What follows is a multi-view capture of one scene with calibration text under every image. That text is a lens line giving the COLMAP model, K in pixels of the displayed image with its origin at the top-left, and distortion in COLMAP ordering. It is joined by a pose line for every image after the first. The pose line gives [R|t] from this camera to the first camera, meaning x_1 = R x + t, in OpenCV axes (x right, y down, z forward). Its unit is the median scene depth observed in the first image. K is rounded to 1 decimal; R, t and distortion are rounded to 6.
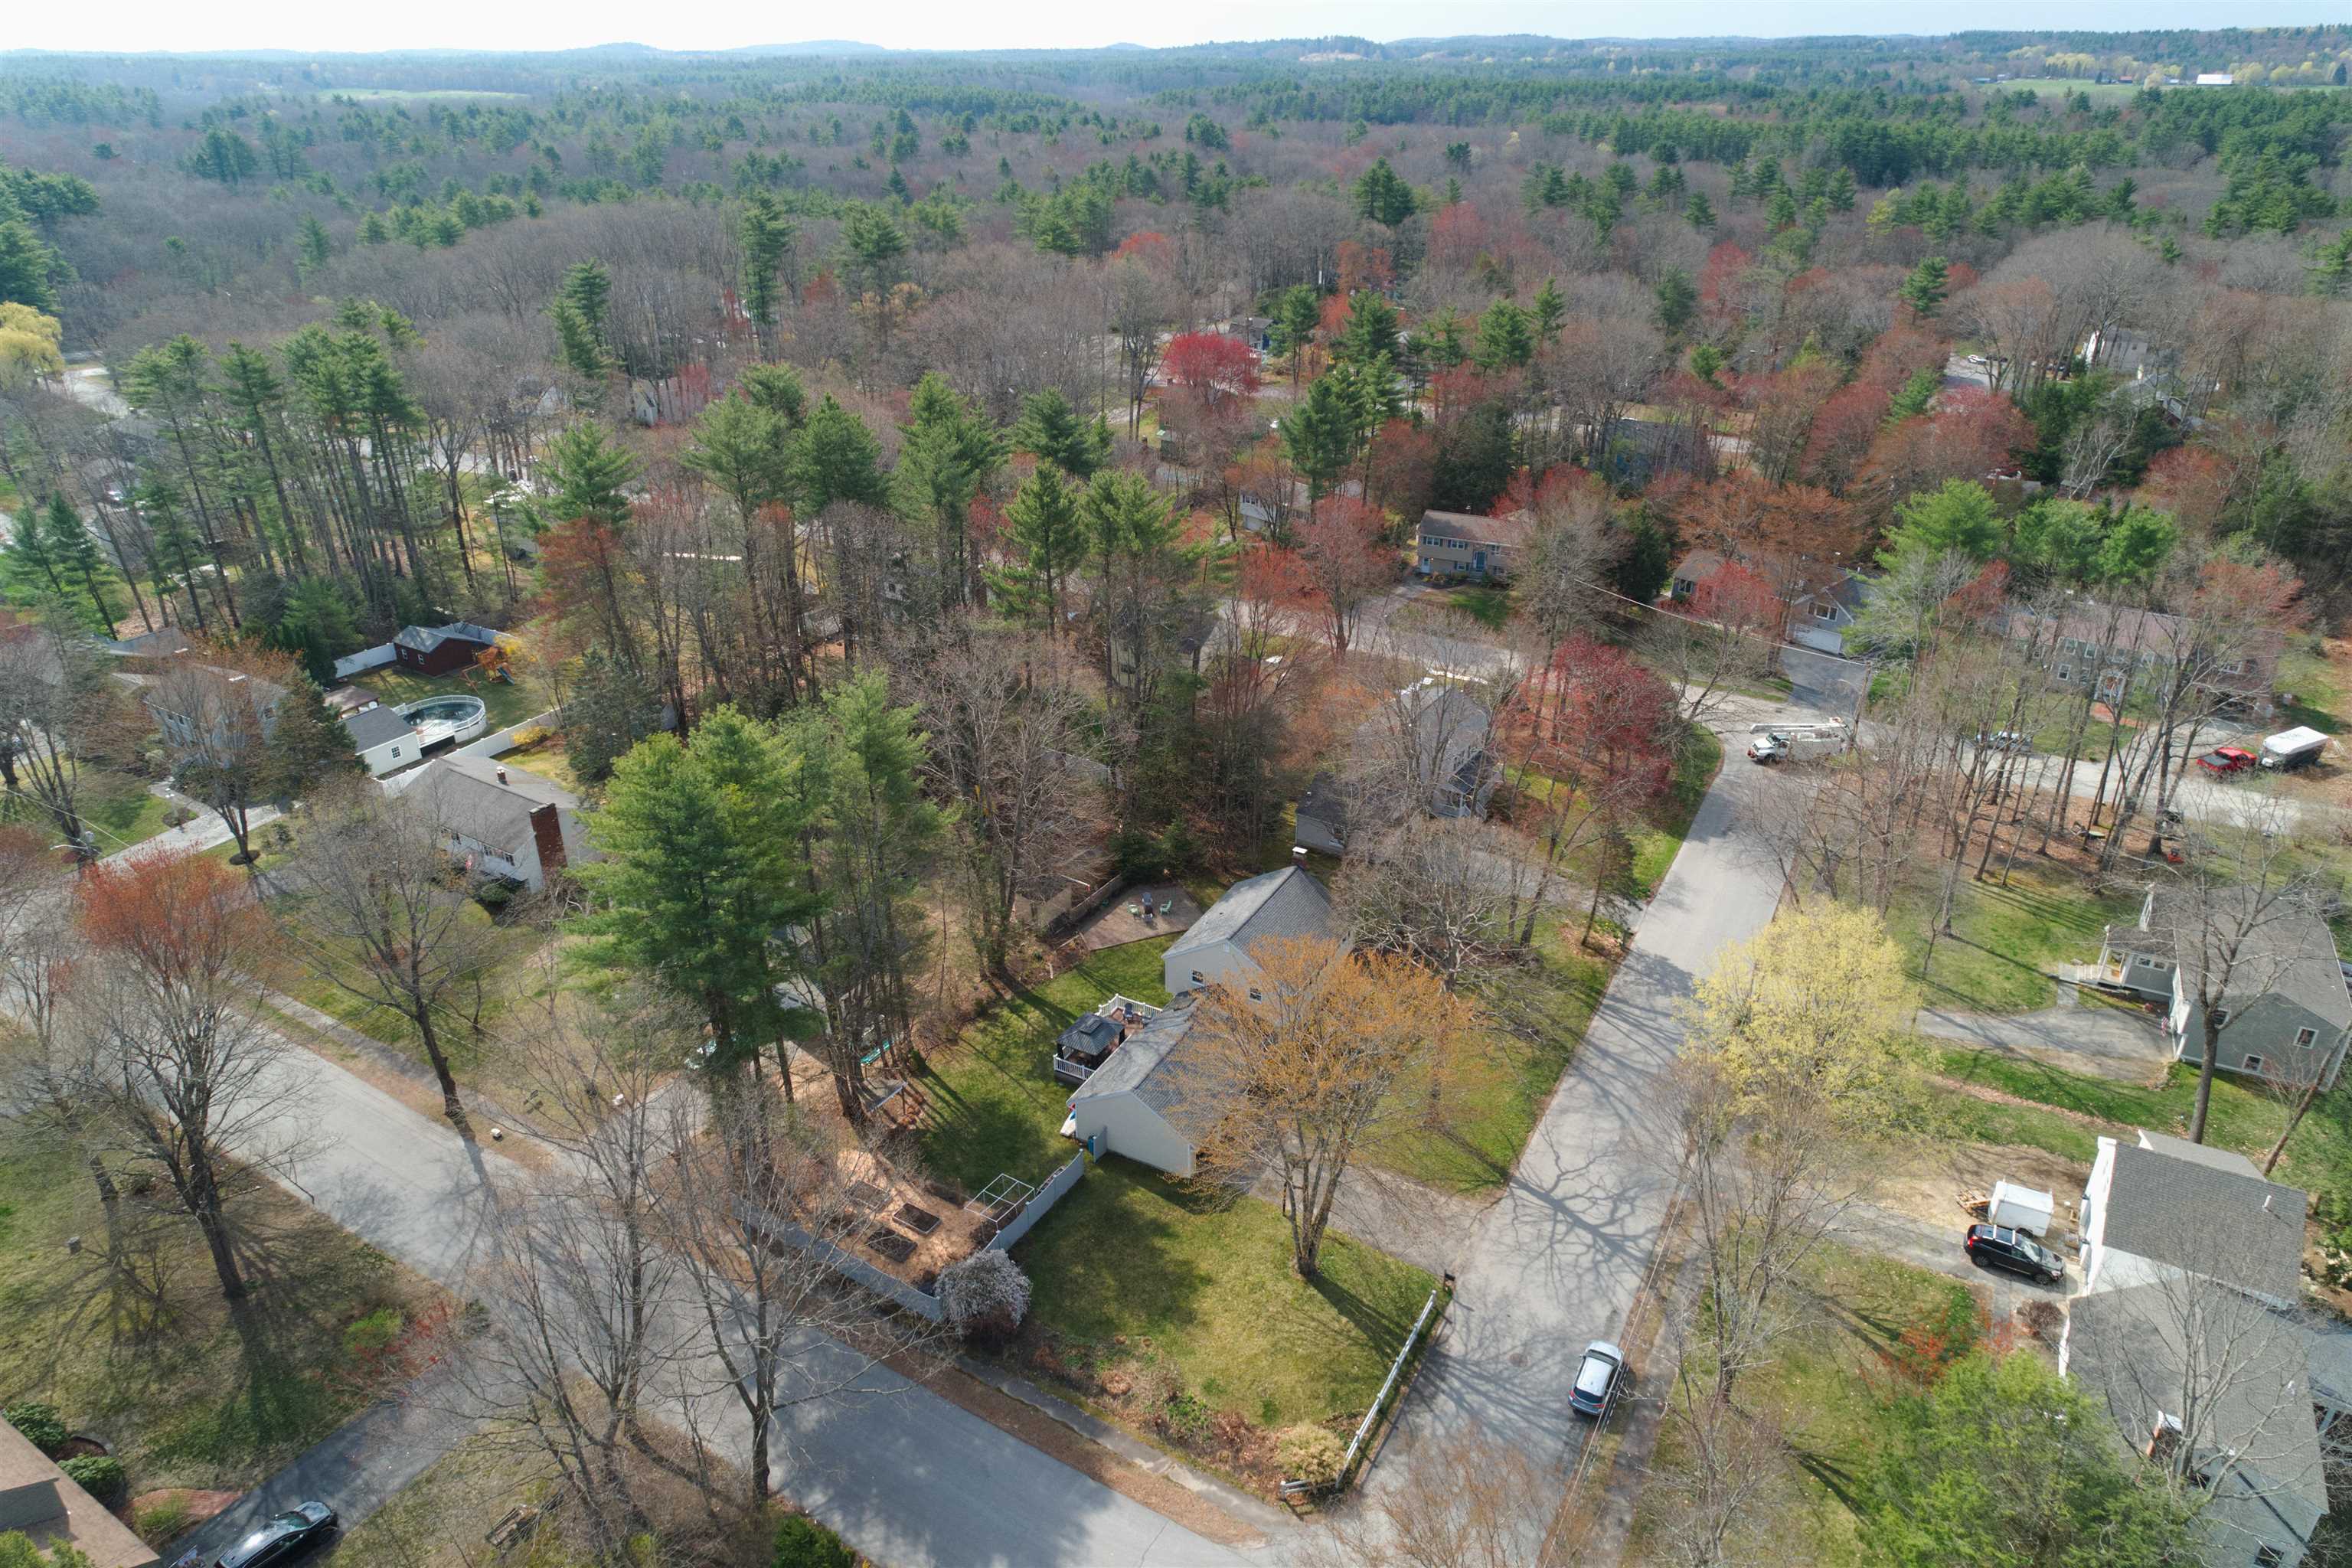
lens RADIAL K [[1463.5, 0, 1176.0], [0, 1463.5, 784.0], [0, 0, 1]] dist [-0.005876, -0.001032]
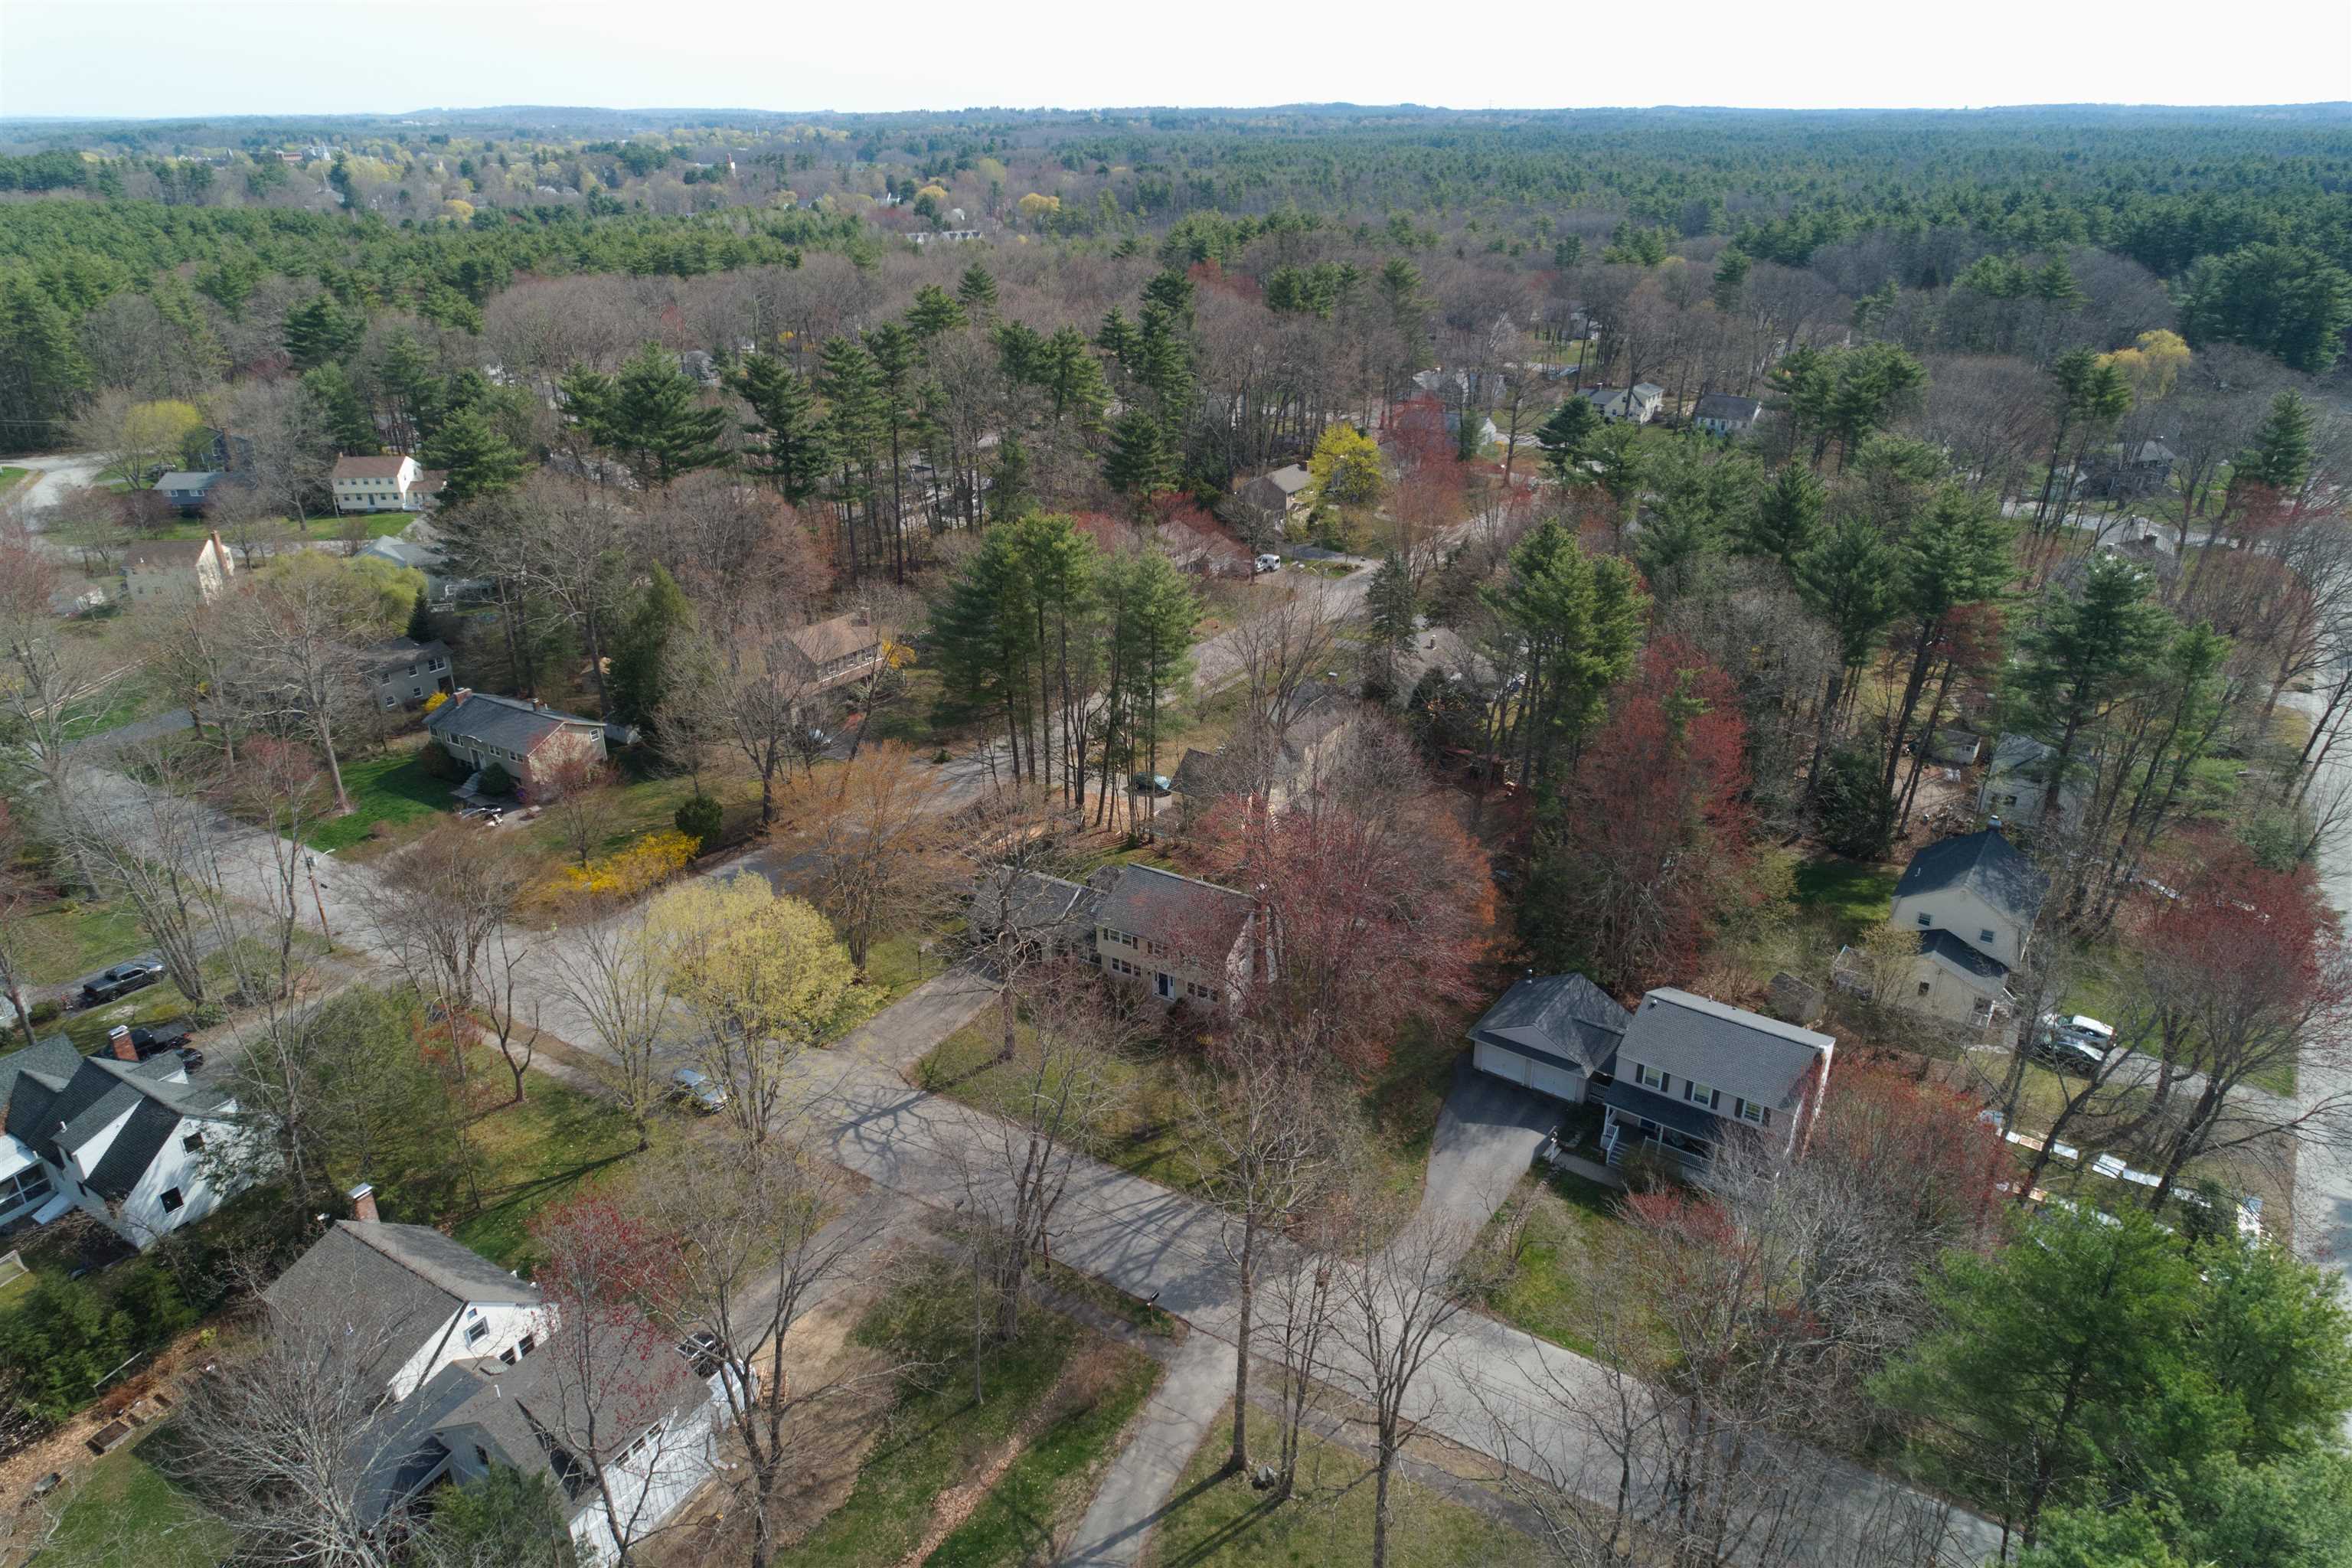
lens RADIAL K [[1521.2, 0, 1176.0], [0, 1521.2, 784.0], [0, 0, 1]] dist [0.001917, 0.000889]
pose [[-0.045966, 0.425738, -0.903678, 1.026948], [-0.437924, 0.804485, 0.401282, -0.418793], [0.897836, 0.414188, 0.149462, 0.769435]]
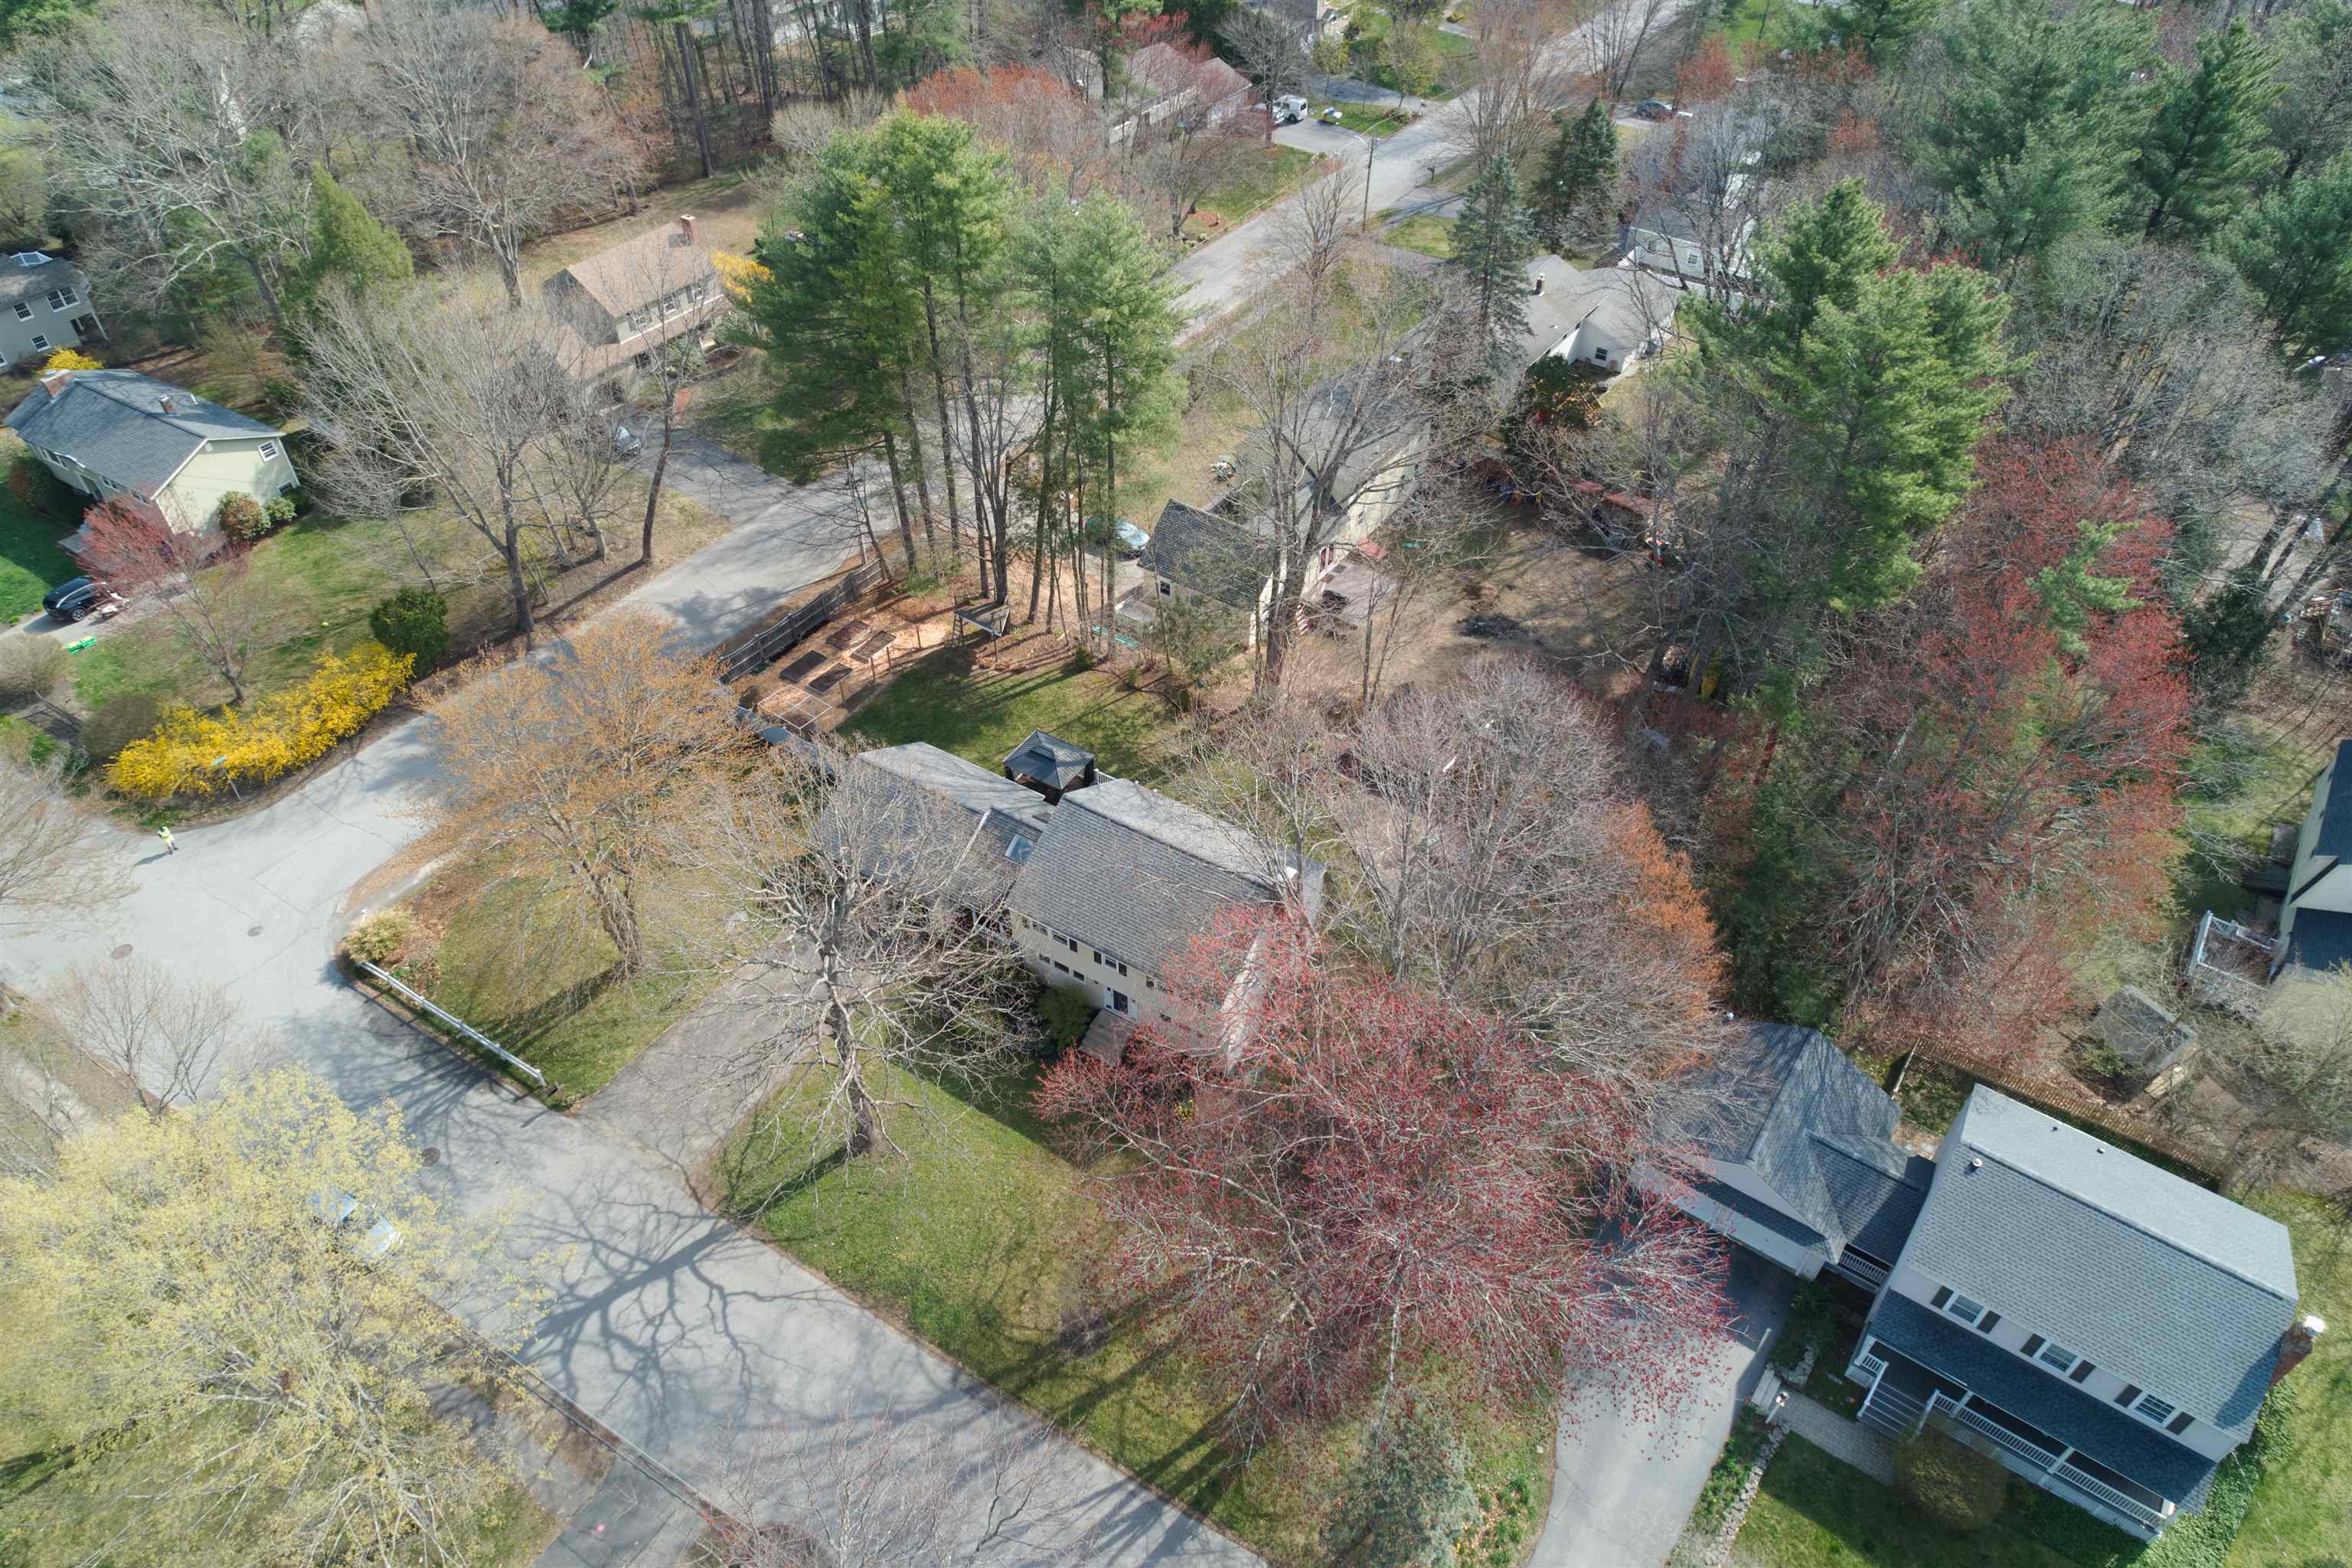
lens RADIAL K [[1521.2, 0, 1176.0], [0, 1521.2, 784.0], [0, 0, 1]] dist [0.001917, 0.000889]
pose [[-0.046103, 0.693494, -0.718986, 0.512133], [-0.446236, 0.629648, 0.635938, -0.358377], [0.893727, 0.350156, 0.280433, 0.784297]]
